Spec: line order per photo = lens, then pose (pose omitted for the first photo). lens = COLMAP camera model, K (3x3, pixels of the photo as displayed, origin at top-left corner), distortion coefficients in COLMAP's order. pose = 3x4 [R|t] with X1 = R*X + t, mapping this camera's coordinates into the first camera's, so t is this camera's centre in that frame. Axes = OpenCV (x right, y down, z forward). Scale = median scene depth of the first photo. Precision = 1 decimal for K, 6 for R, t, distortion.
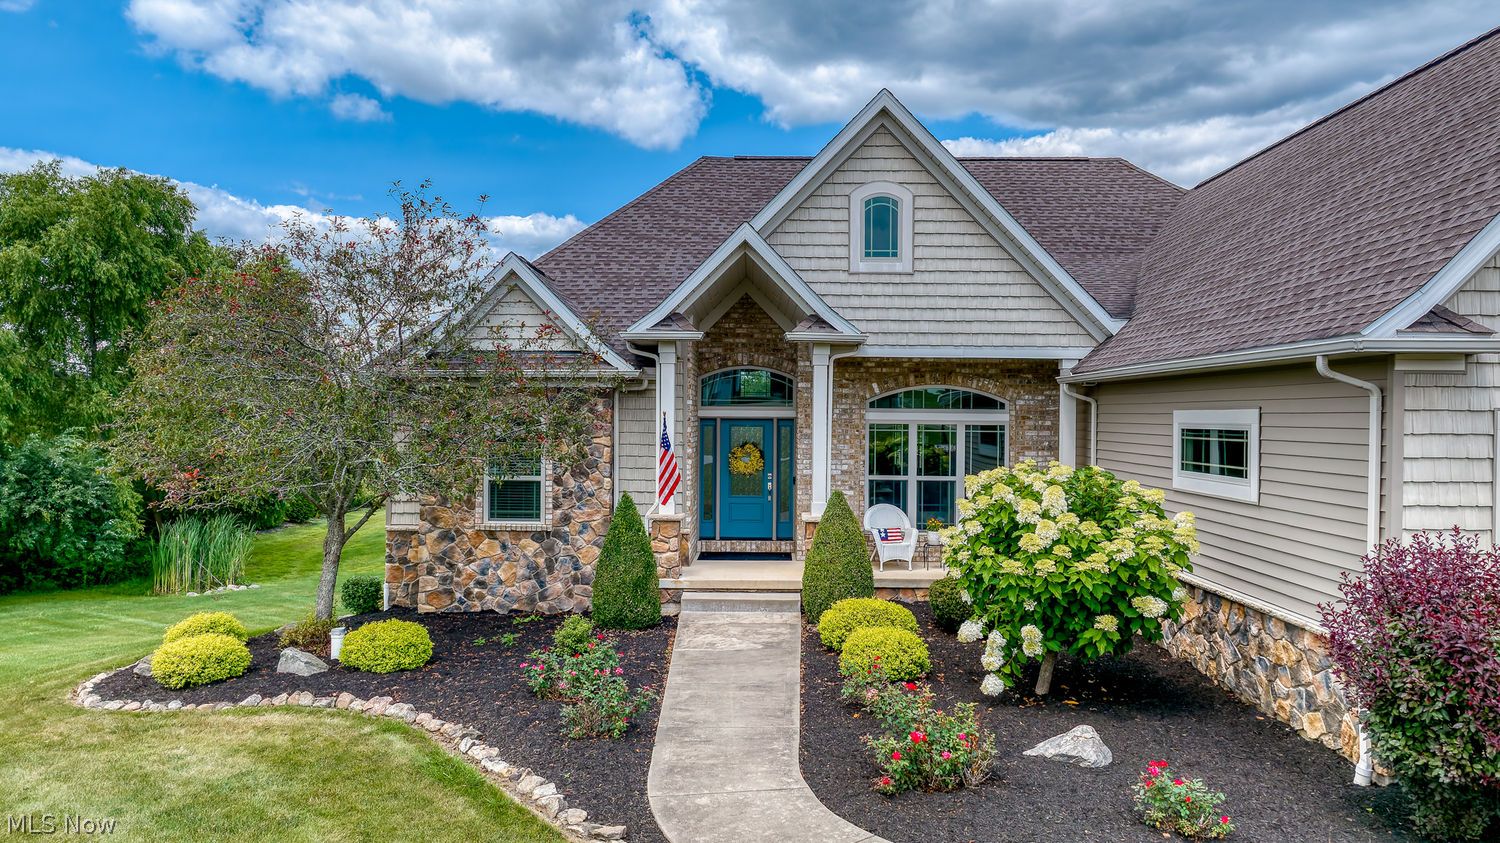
lens RADIAL K [[1076.8, 0, 717.2], [0, 1076.8, 442.2], [0, 0, 1]] dist [-0.002993, -0.005774]
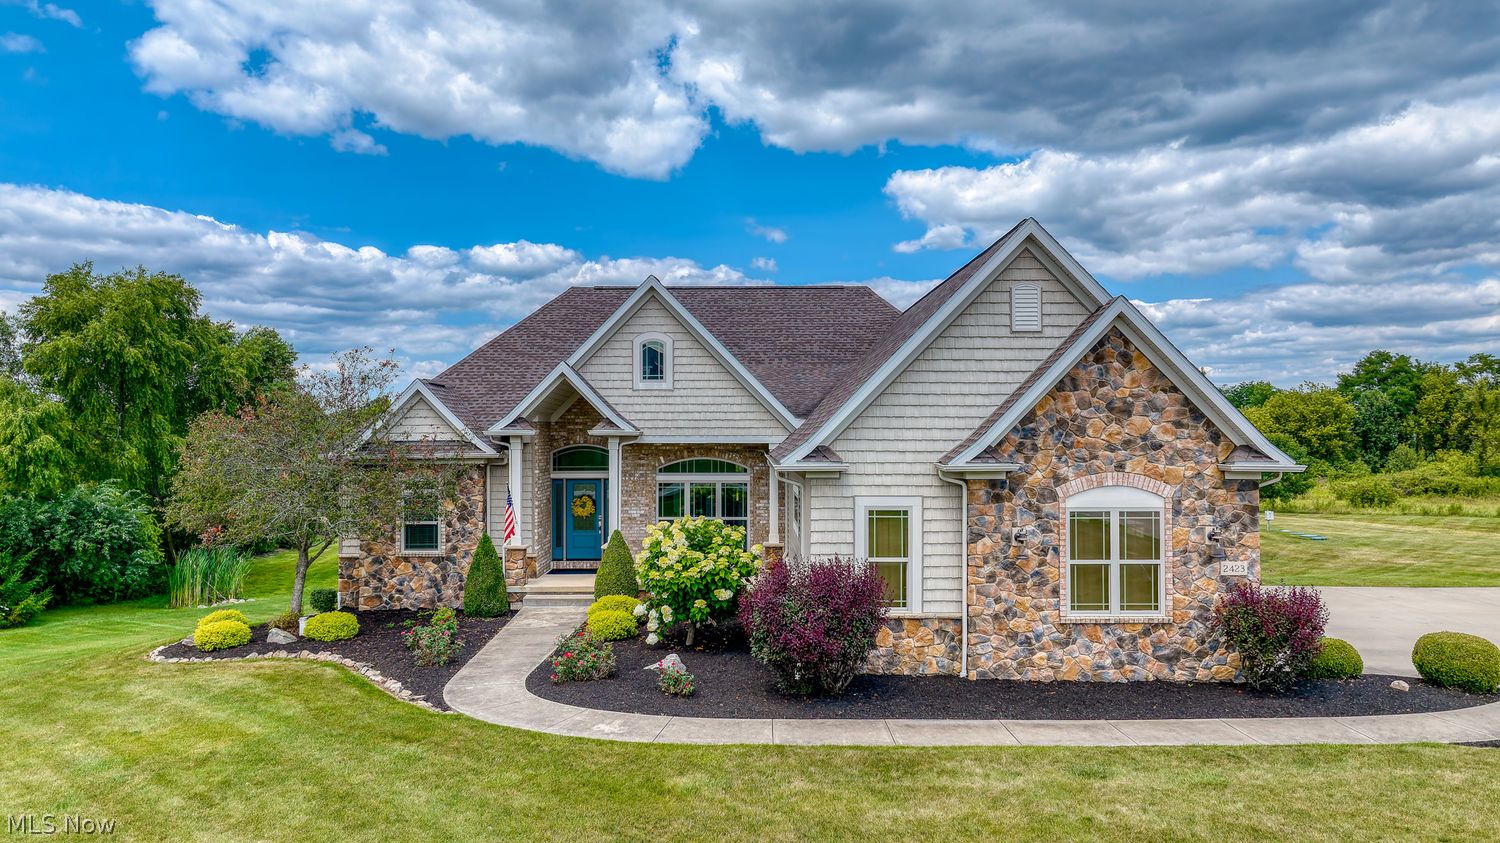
lens RADIAL K [[1076.8, 0, 720.5], [0, 1076.8, 433.0], [0, 0, 1]] dist [-0.002993, -0.005774]
pose [[0.999908, -0.010366, 0.008703, 0.236339], [0.010577, 0.999641, -0.024615, -0.054327], [-0.008445, 0.024704, 0.999659, -0.569104]]
